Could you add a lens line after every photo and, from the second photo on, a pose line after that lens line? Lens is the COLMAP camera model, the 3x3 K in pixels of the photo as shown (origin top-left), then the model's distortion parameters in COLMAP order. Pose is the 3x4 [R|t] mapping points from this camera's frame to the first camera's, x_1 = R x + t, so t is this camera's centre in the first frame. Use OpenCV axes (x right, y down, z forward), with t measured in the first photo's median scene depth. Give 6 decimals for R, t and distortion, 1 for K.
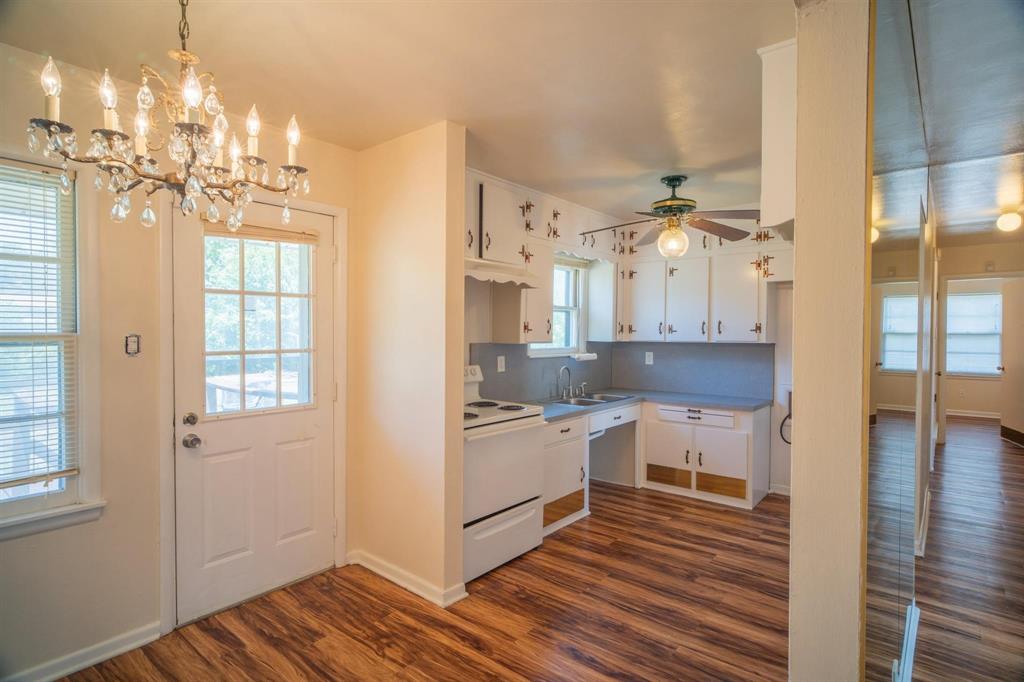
lens RADIAL K [[522.3, 0, 512.9], [0, 522.3, 341.1], [0, 0, 1]] dist [-0.001834, 0.000029]
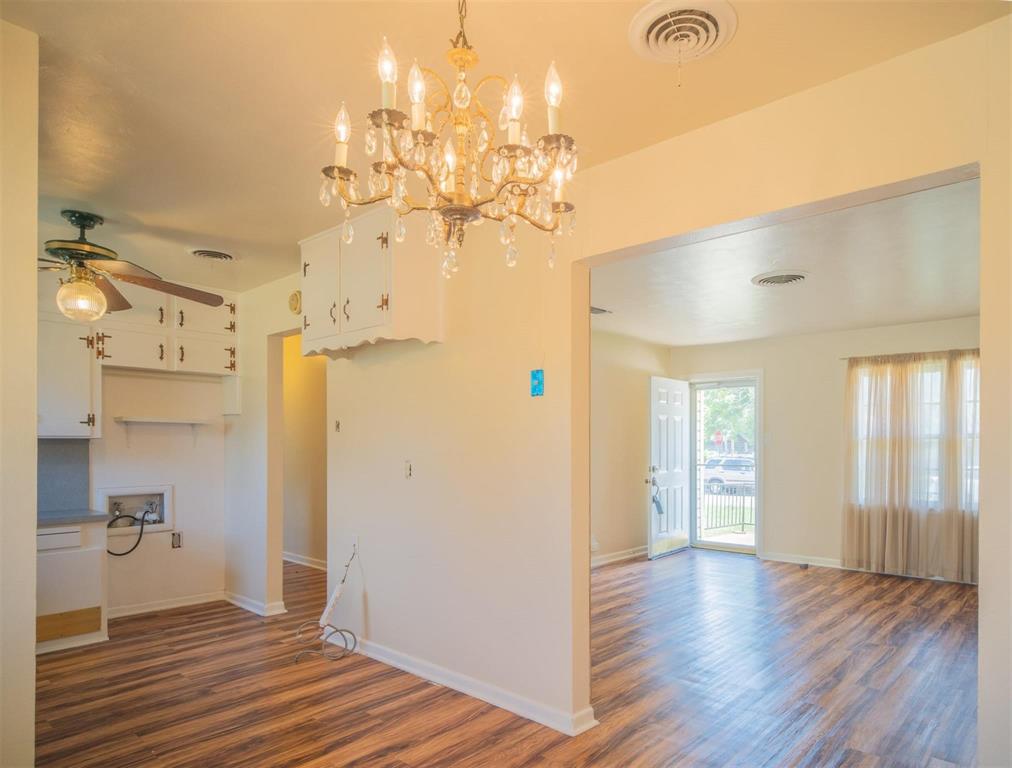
lens RADIAL K [[628.9, 0, 564.2], [0, 628.9, 452.2], [0, 0, 1]] dist [0.003233, -0.004883]
pose [[0.010224, -0.014127, 0.999848, -0.719851], [0.016069, 0.999773, 0.013961, 0.033466], [-0.999819, 0.015924, 0.010449, 0.364023]]
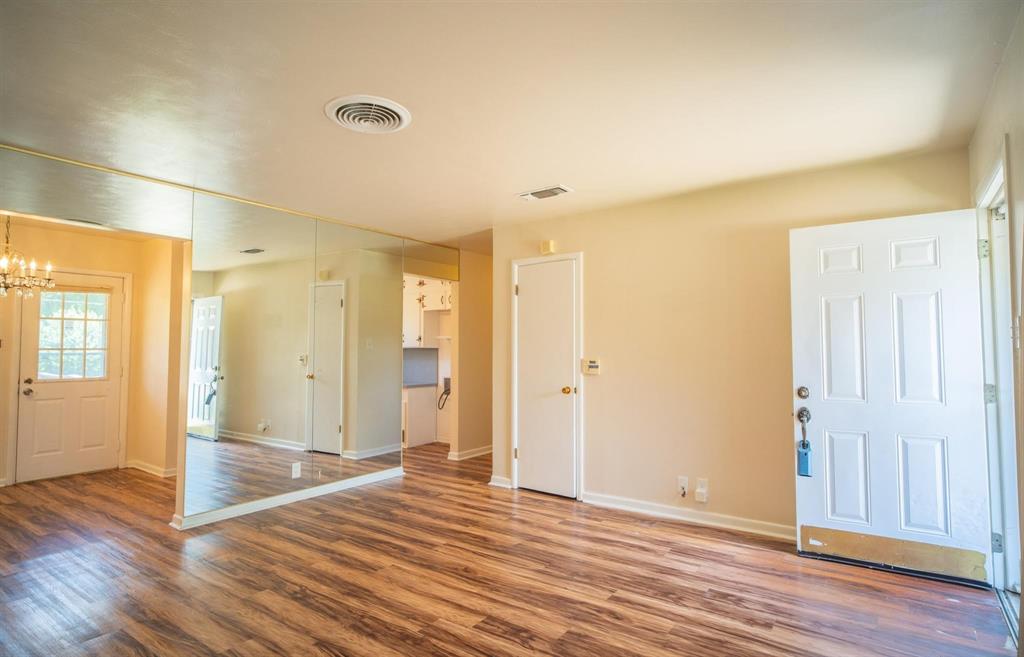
lens RADIAL K [[532.9, 0, 511.7], [0, 532.9, 326.6], [0, 0, 1]] dist [-0.001141, 0.003246]
pose [[0.997743, -0.001369, 0.067133, 0.926027], [0.005611, 0.997996, -0.063029, 0.064437], [-0.066912, 0.063263, 0.995751, -1.001133]]
